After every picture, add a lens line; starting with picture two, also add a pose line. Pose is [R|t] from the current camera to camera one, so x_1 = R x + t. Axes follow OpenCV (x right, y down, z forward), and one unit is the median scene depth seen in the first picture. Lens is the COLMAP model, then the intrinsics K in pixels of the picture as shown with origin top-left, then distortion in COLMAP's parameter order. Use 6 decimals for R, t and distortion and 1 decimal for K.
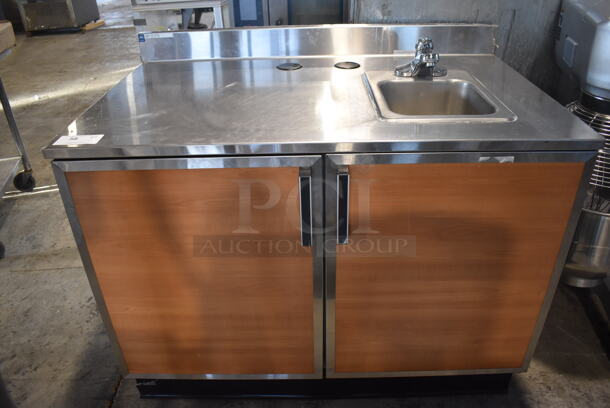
lens RADIAL K [[471.3, 0, 305.0], [0, 471.3, 204.0], [0, 0, 1]] dist [-0.093068, 0.013039]
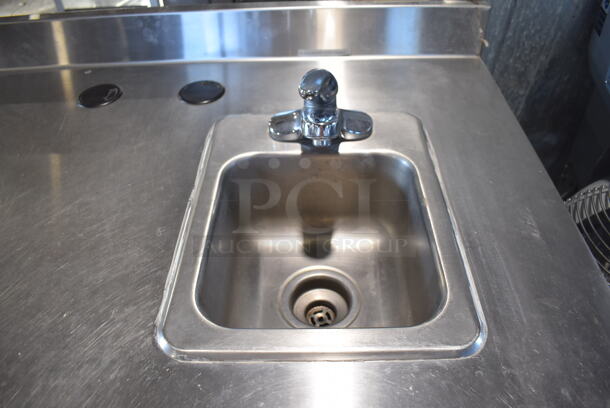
lens RADIAL K [[471.3, 0, 305.0], [0, 471.3, 204.0], [0, 0, 1]] dist [-0.093068, 0.013039]
pose [[0.999989, -0.001018, -0.004537, 0.214628], [0.001917, 0.979204, 0.202871, -0.280501], [0.004237, -0.202877, 0.979195, 0.441953]]
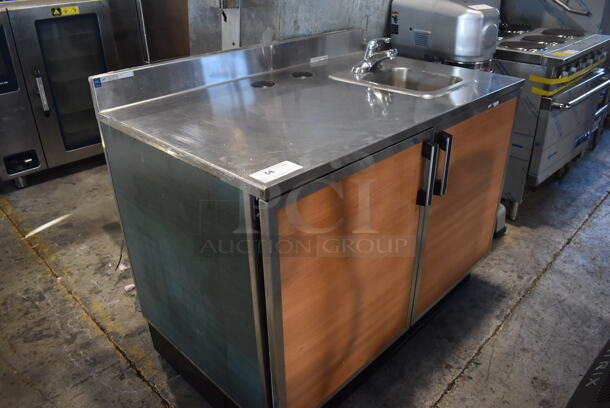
lens RADIAL K [[471.3, 0, 305.0], [0, 471.3, 204.0], [0, 0, 1]] dist [-0.093068, 0.013039]
pose [[0.692680, -0.314069, 0.649273, -0.754271], [0.354113, 0.932333, 0.073204, -0.087494], [-0.628330, 0.179209, 0.757024, 0.207876]]
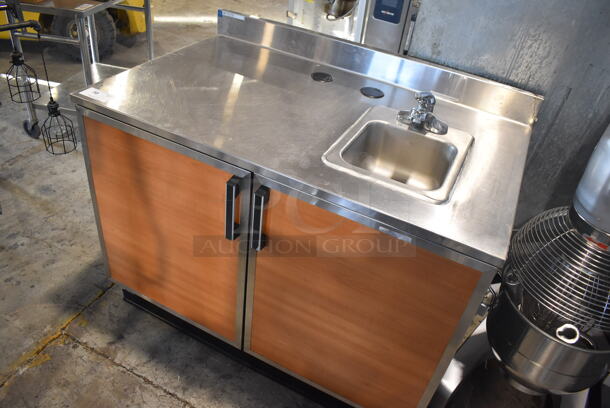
lens RADIAL K [[471.3, 0, 305.0], [0, 471.3, 204.0], [0, 0, 1]] dist [-0.093068, 0.013039]
pose [[0.889555, 0.366114, -0.273226, 0.333837], [-0.342211, 0.930254, 0.132357, -0.153984], [0.302627, -0.024238, 0.952801, -0.038557]]
